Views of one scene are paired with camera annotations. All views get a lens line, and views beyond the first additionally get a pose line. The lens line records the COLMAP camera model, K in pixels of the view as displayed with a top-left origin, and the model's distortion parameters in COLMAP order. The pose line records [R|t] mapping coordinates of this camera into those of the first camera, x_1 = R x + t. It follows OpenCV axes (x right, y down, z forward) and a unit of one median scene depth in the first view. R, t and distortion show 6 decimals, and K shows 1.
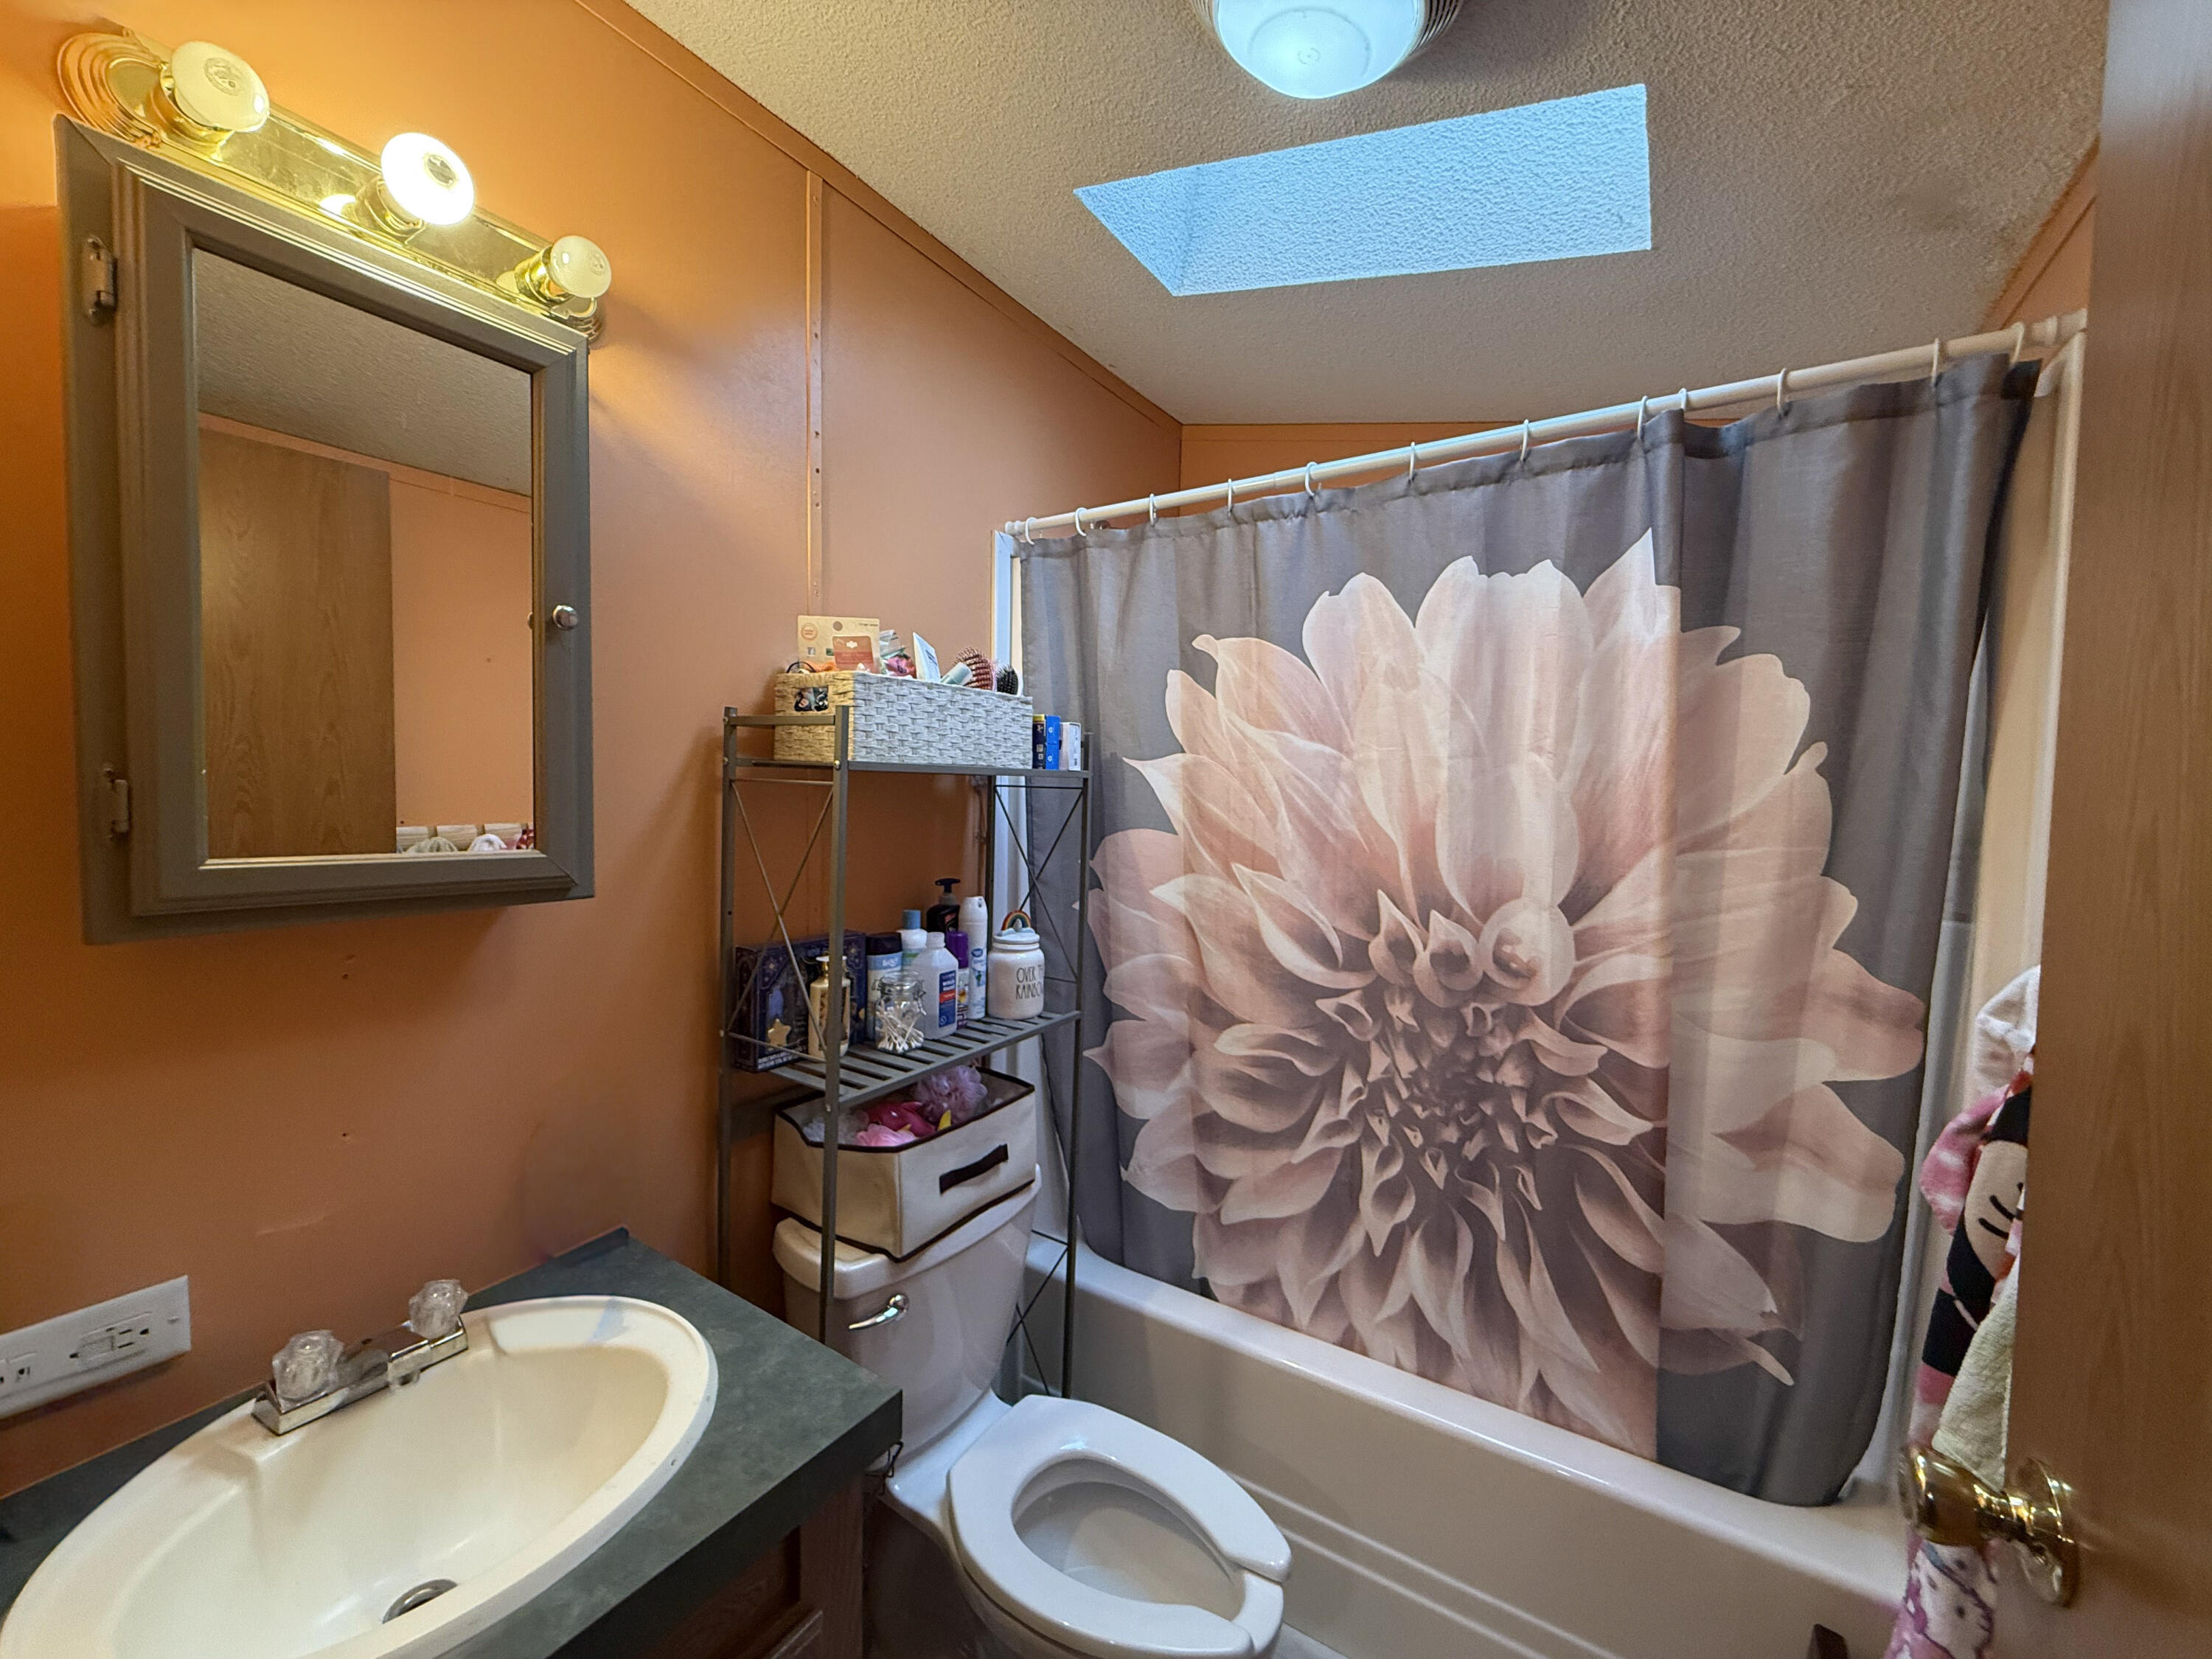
lens RADIAL K [[878.2, 0, 1098.2], [0, 878.2, 829.3], [0, 0, 1]] dist [0.000656, -0.000207]
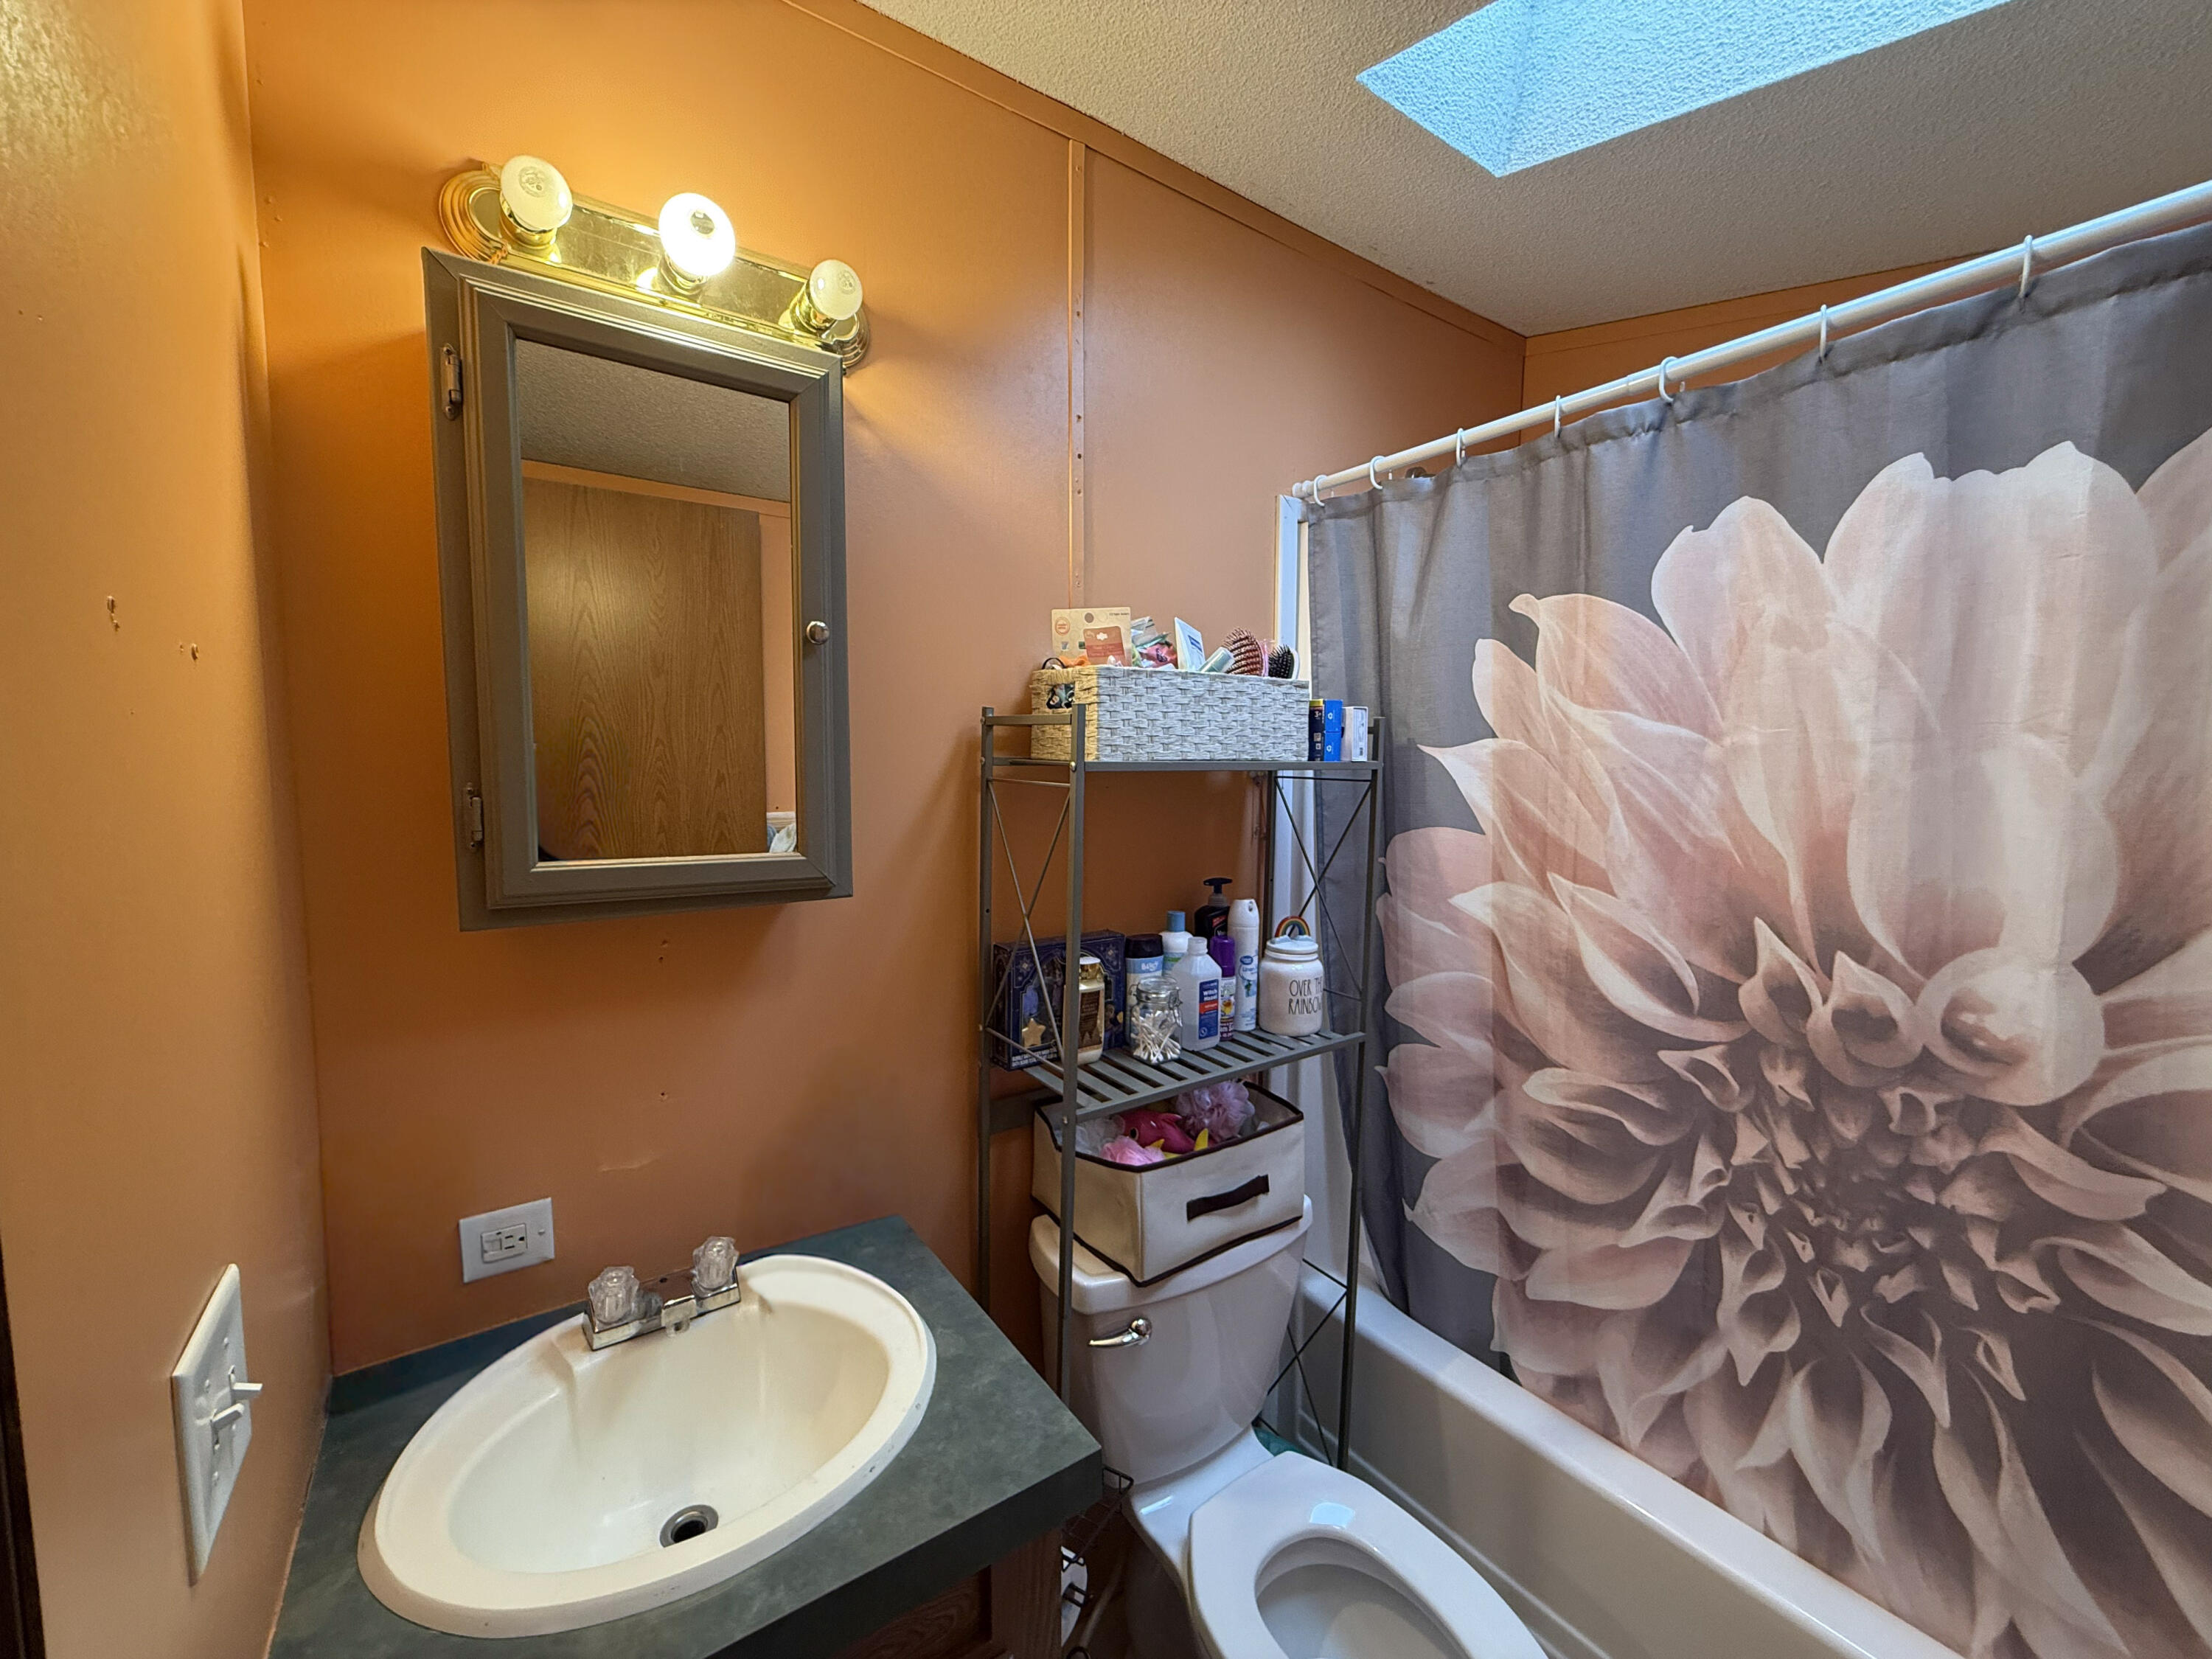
lens RADIAL K [[886.9, 0, 1112.6], [0, 886.9, 835.9], [0, 0, 1]] dist [-0.013727, 0.008054]
pose [[0.933842, 0.015897, -0.357331, 0.070661], [-0.002698, 0.999296, 0.037407, -0.027937], [0.357674, -0.033968, 0.933228, 0.093097]]
